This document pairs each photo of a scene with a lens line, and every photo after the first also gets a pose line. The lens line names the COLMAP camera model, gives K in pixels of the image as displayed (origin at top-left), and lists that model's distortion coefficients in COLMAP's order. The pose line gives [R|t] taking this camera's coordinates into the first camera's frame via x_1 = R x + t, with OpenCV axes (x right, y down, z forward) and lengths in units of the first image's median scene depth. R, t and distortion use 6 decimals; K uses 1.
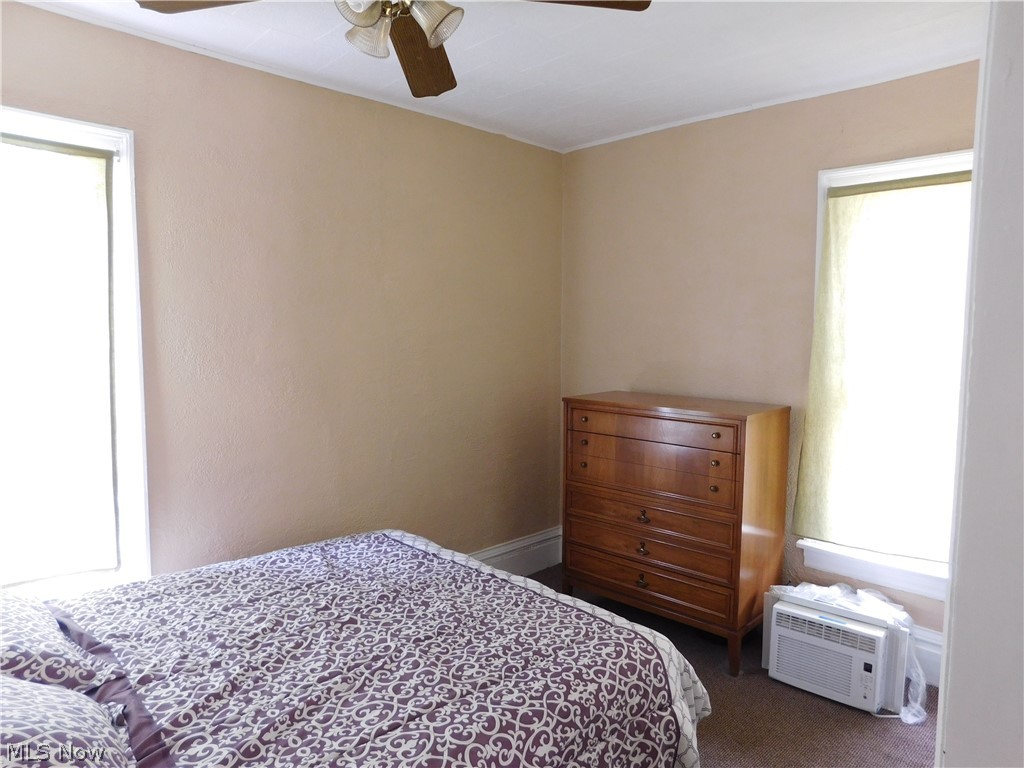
lens RADIAL K [[687.8, 0, 512.0], [0, 687.8, 384.0], [0, 0, 1]] dist [-0.009416, -0.002449]
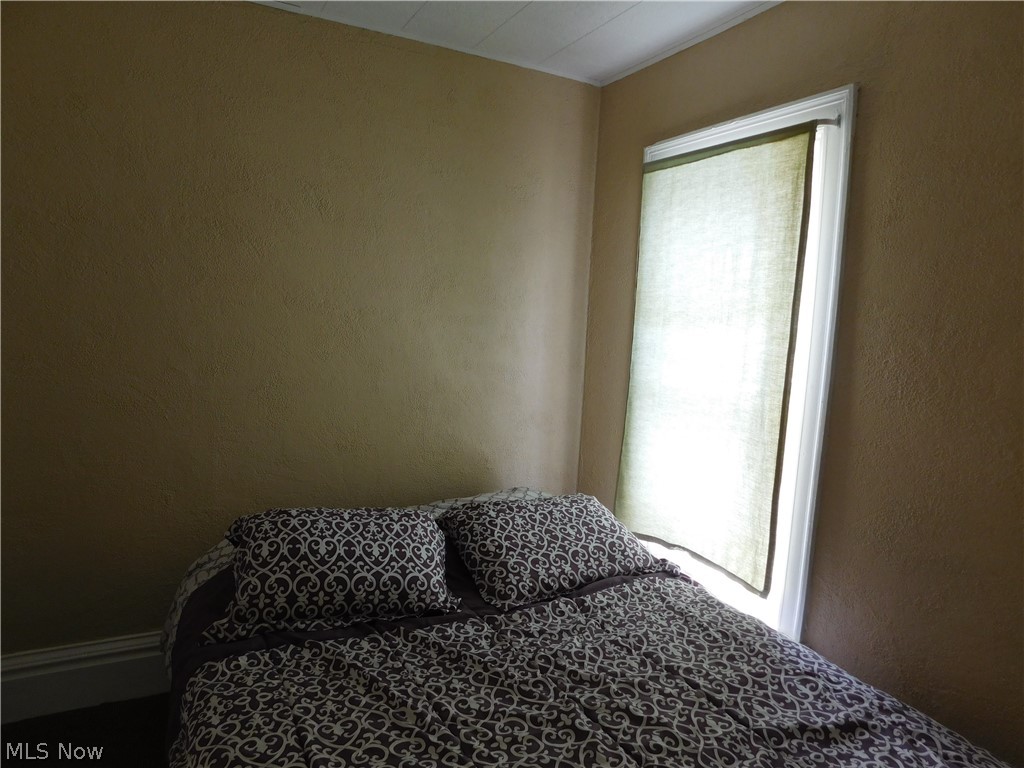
lens RADIAL K [[687.8, 0, 512.0], [0, 687.8, 384.0], [0, 0, 1]] dist [-0.009416, -0.002449]
pose [[-0.293665, 0.086450, -0.951991, 0.382326], [-0.132388, 0.982627, 0.130070, -0.080987], [0.946697, 0.164229, -0.277118, 0.959498]]
